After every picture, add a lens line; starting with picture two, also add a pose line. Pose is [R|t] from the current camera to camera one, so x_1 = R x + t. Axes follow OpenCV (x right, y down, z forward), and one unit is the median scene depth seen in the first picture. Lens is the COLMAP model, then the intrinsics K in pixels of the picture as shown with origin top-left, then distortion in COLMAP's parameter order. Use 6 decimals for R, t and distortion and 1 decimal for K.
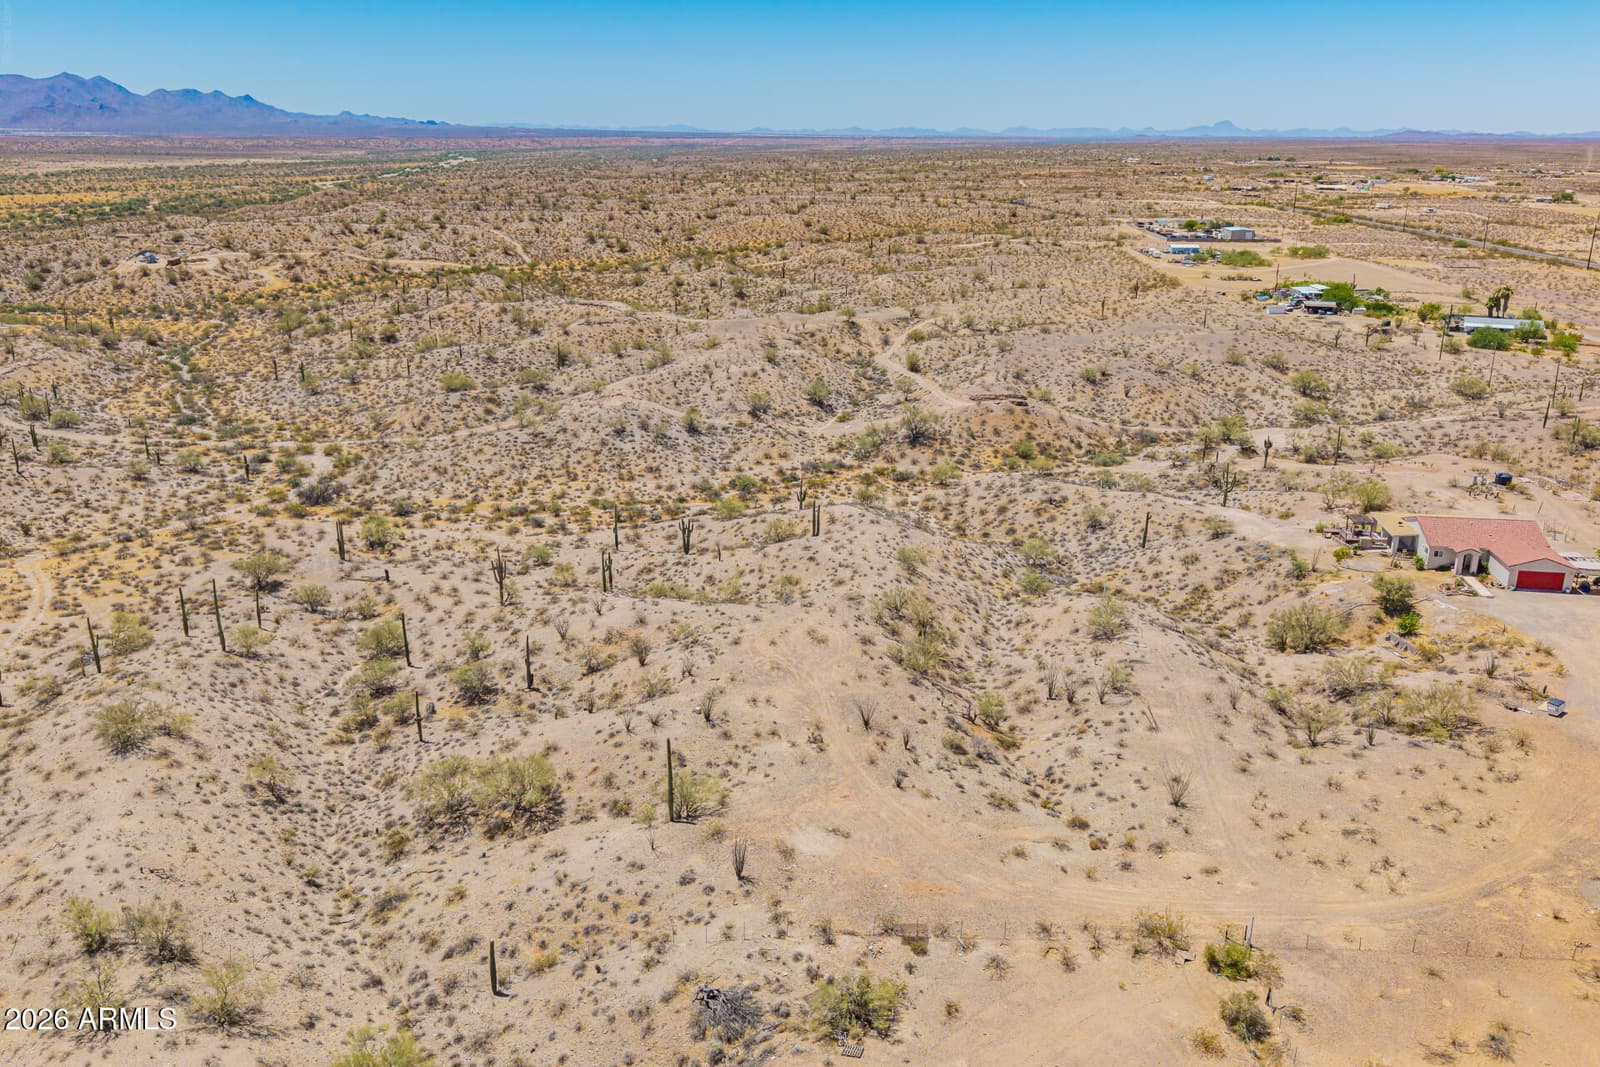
lens RADIAL K [[1275.2, 0, 800.6], [0, 1275.2, 539.2], [0, 0, 1]] dist [0.013117, -0.011639]
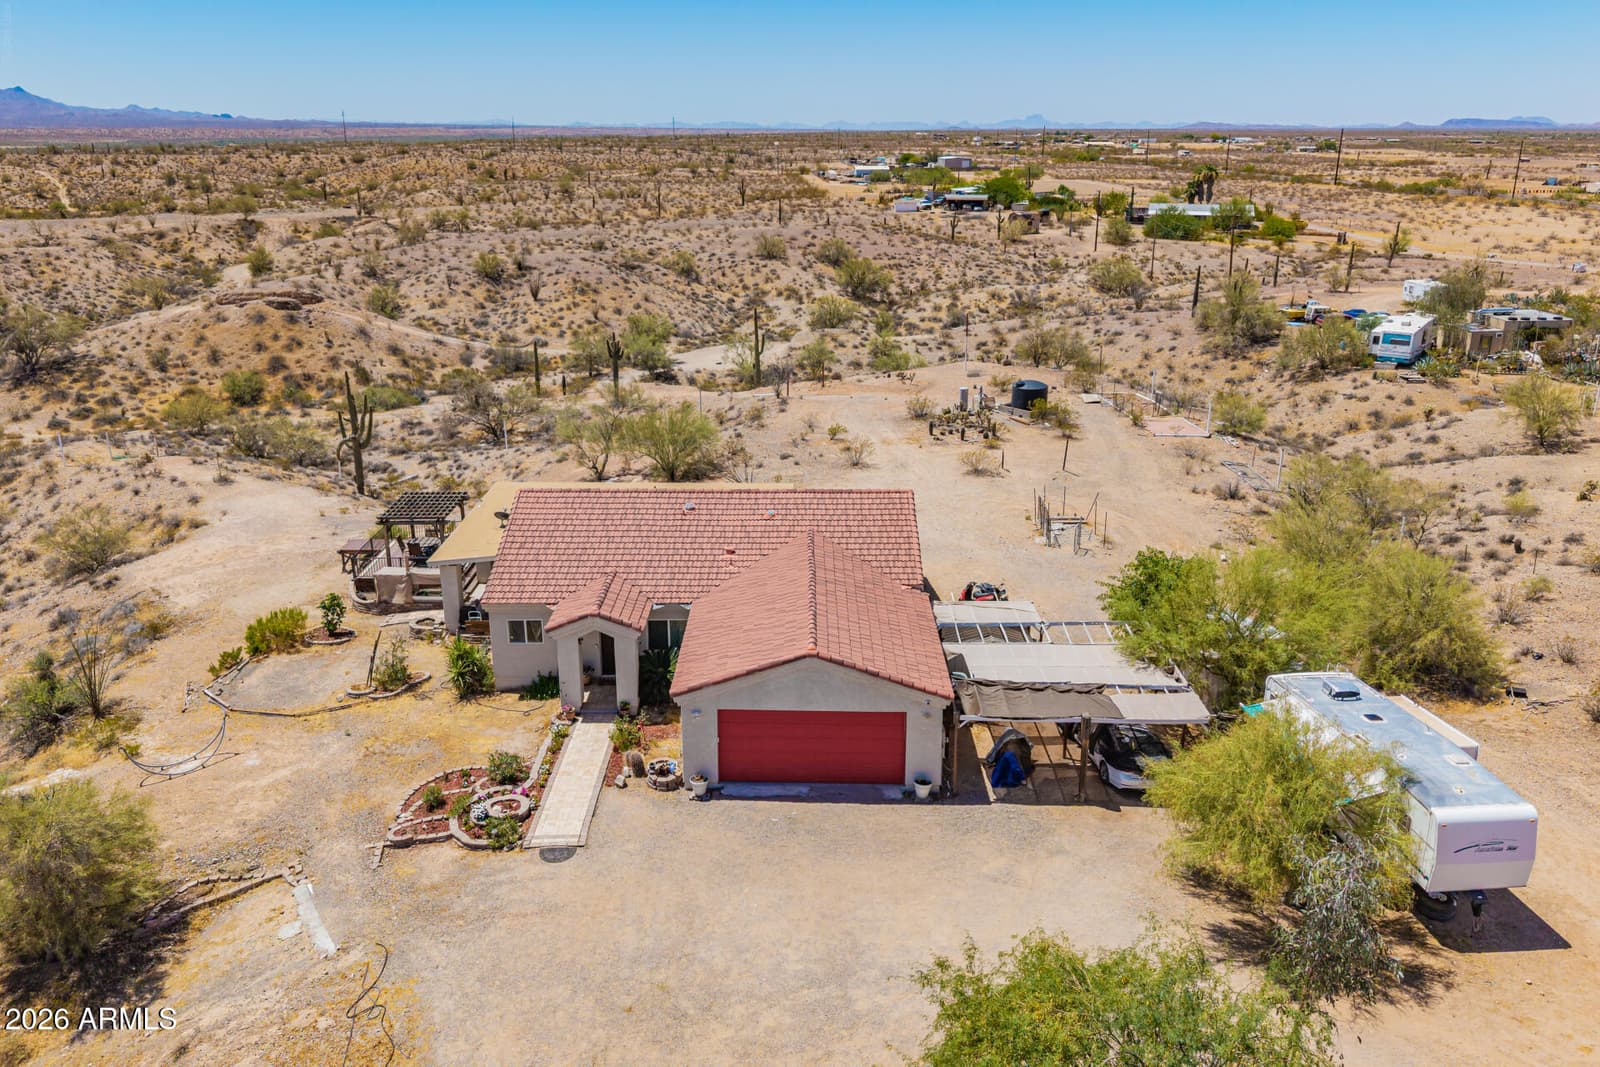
lens RADIAL K [[1275.2, 0, 796.5], [0, 1275.2, 533.8], [0, 0, 1]] dist [0.013117, -0.011639]
pose [[0.991515, -0.041666, 0.123137, 0.316840], [0.041607, 0.999129, 0.003048, -0.004037], [-0.123157, 0.002101, 0.992385, 0.446185]]
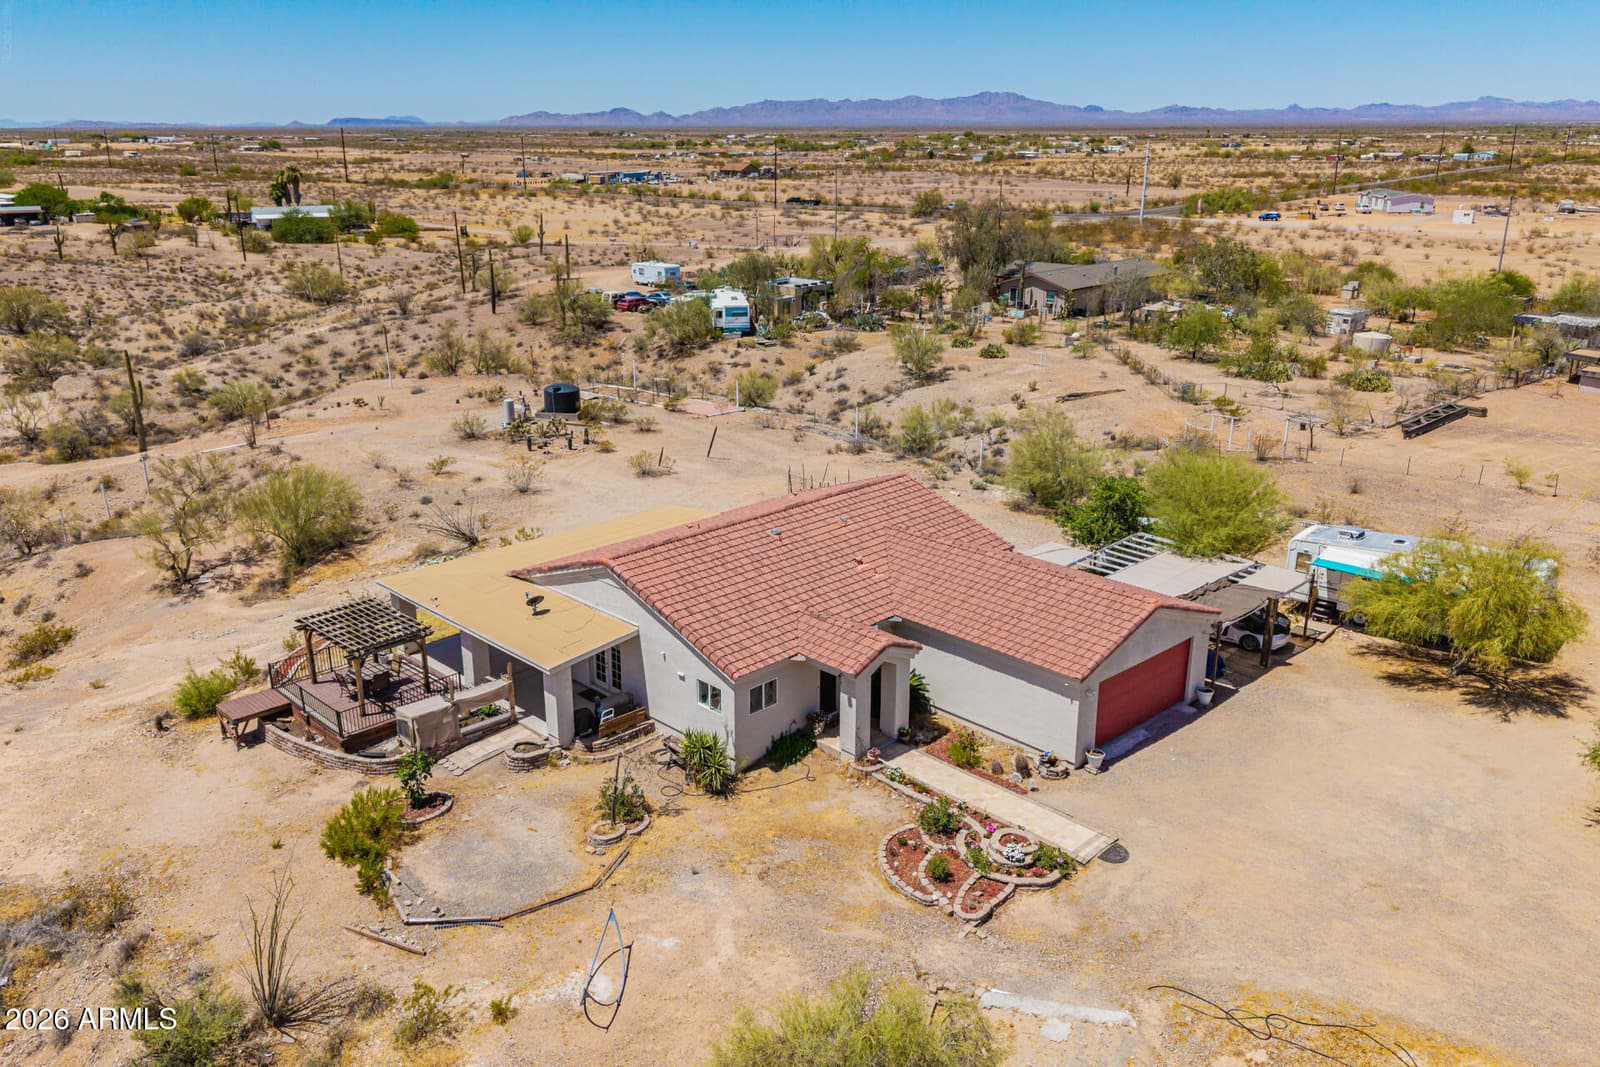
lens RADIAL K [[1275.2, 0, 805.4], [0, 1275.2, 541.5], [0, 0, 1]] dist [0.013117, -0.011639]
pose [[0.606068, -0.248762, 0.755512, 0.203754], [0.242836, 0.962357, 0.122065, -0.025367], [-0.757437, 0.109486, 0.643662, 0.510589]]
